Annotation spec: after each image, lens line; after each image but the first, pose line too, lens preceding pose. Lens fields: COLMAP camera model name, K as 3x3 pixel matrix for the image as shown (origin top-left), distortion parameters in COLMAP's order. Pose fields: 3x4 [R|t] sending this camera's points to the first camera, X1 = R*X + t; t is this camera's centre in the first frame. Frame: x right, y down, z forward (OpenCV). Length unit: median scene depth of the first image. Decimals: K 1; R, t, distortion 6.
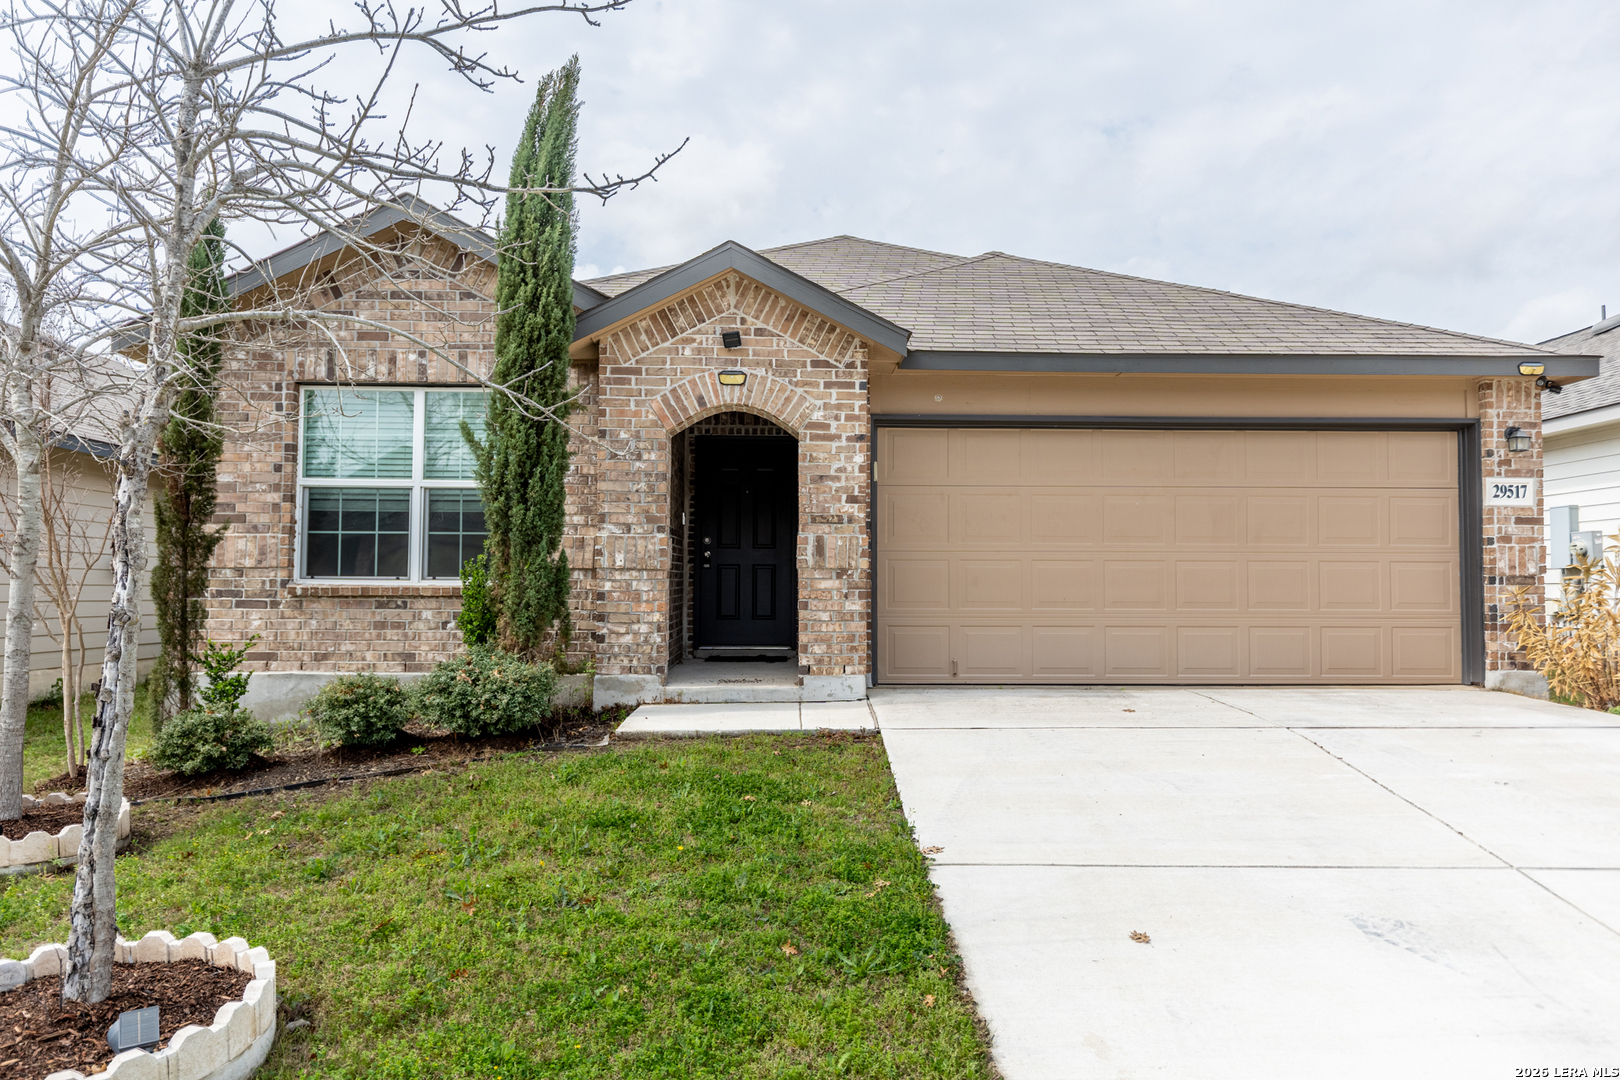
lens RADIAL K [[1102.9, 0, 816.8], [0, 1102.9, 524.3], [0, 0, 1]] dist [0.003613, -0.000494]
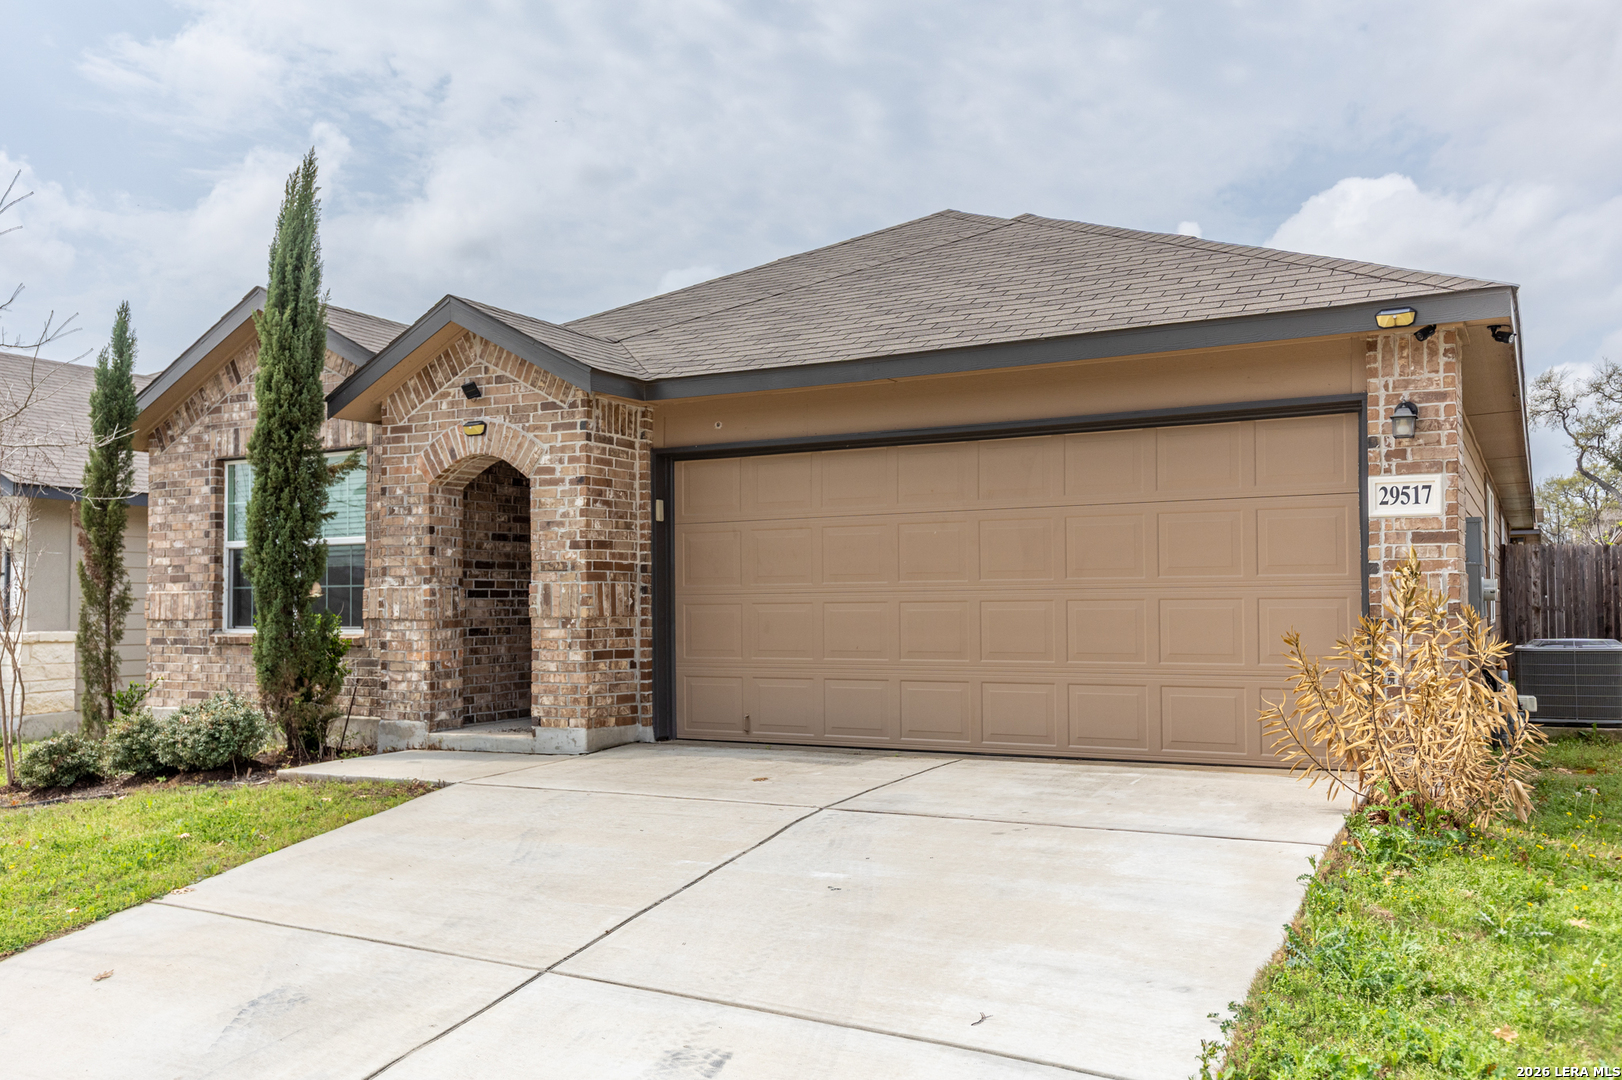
lens RADIAL K [[1313.3, 0, 807.8], [0, 1313.3, 553.7], [0, 0, 1]] dist [0.005307, -0.002988]
pose [[0.868177, -0.031416, -0.495259, 0.768315], [0.038667, 0.999243, 0.004395, -0.012169], [0.494746, -0.022966, 0.868734, 0.107891]]
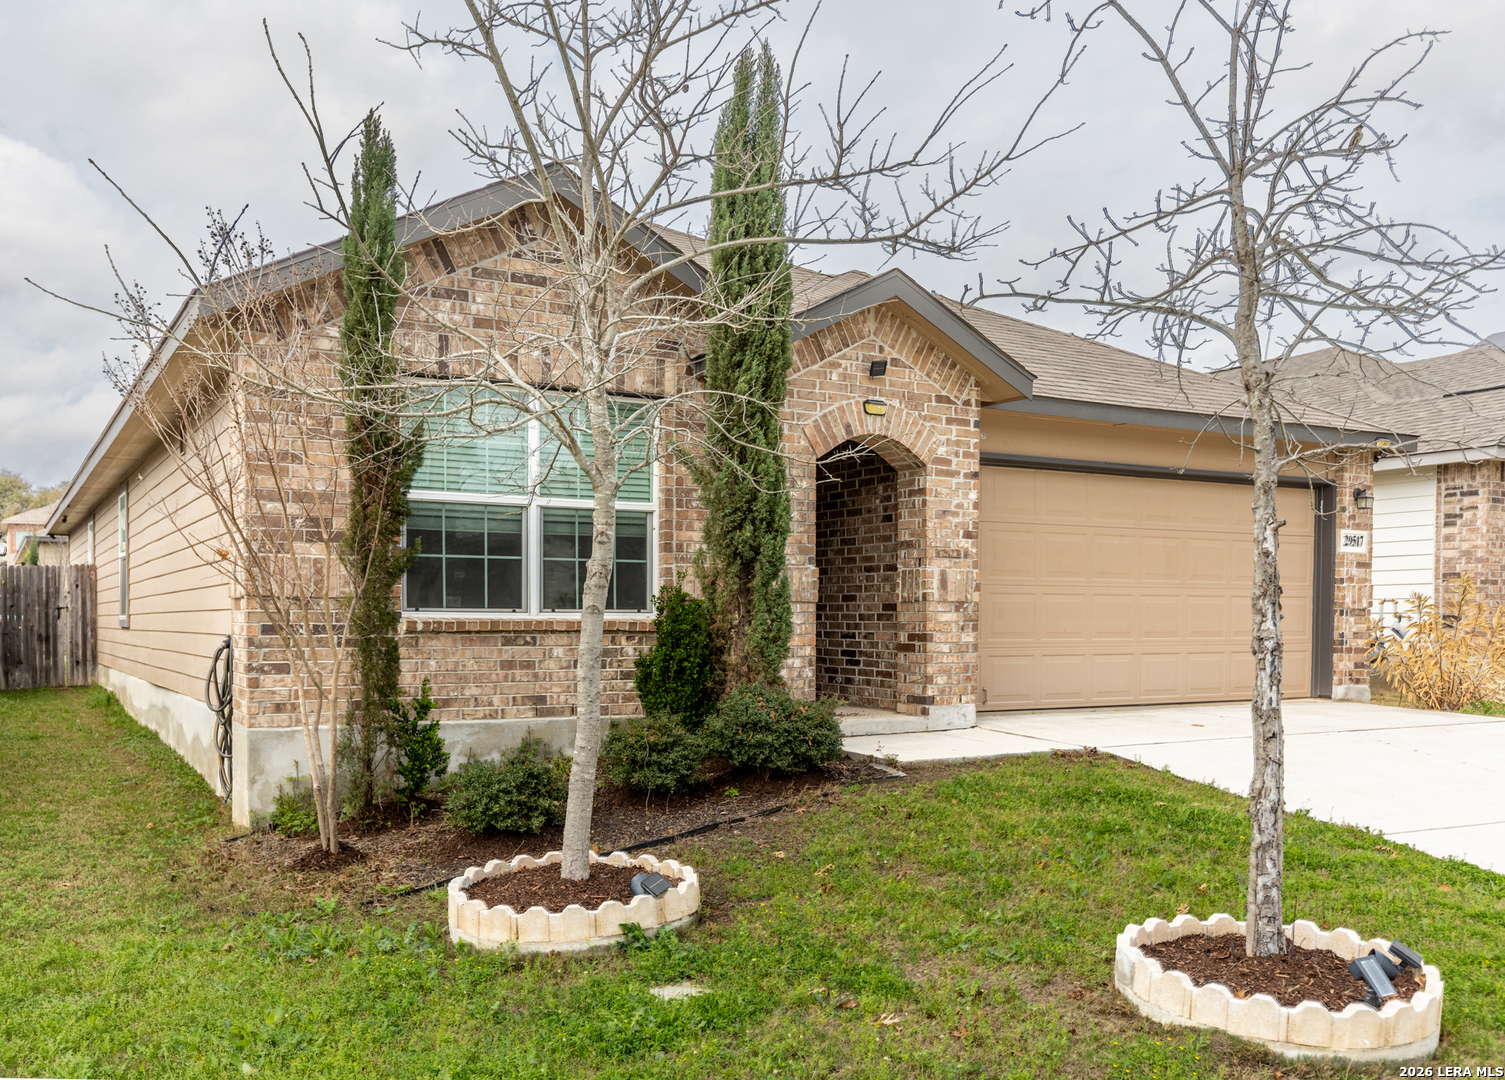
lens RADIAL K [[1324.1, 0, 748.0], [0, 1324.1, 643.3], [0, 0, 1]] dist [0.017279, -0.000488]
pose [[0.883778, -0.010696, 0.467784, -0.726061], [-0.025429, 0.997163, 0.070844, -0.003980], [-0.467214, -0.074506, 0.880999, -0.003732]]
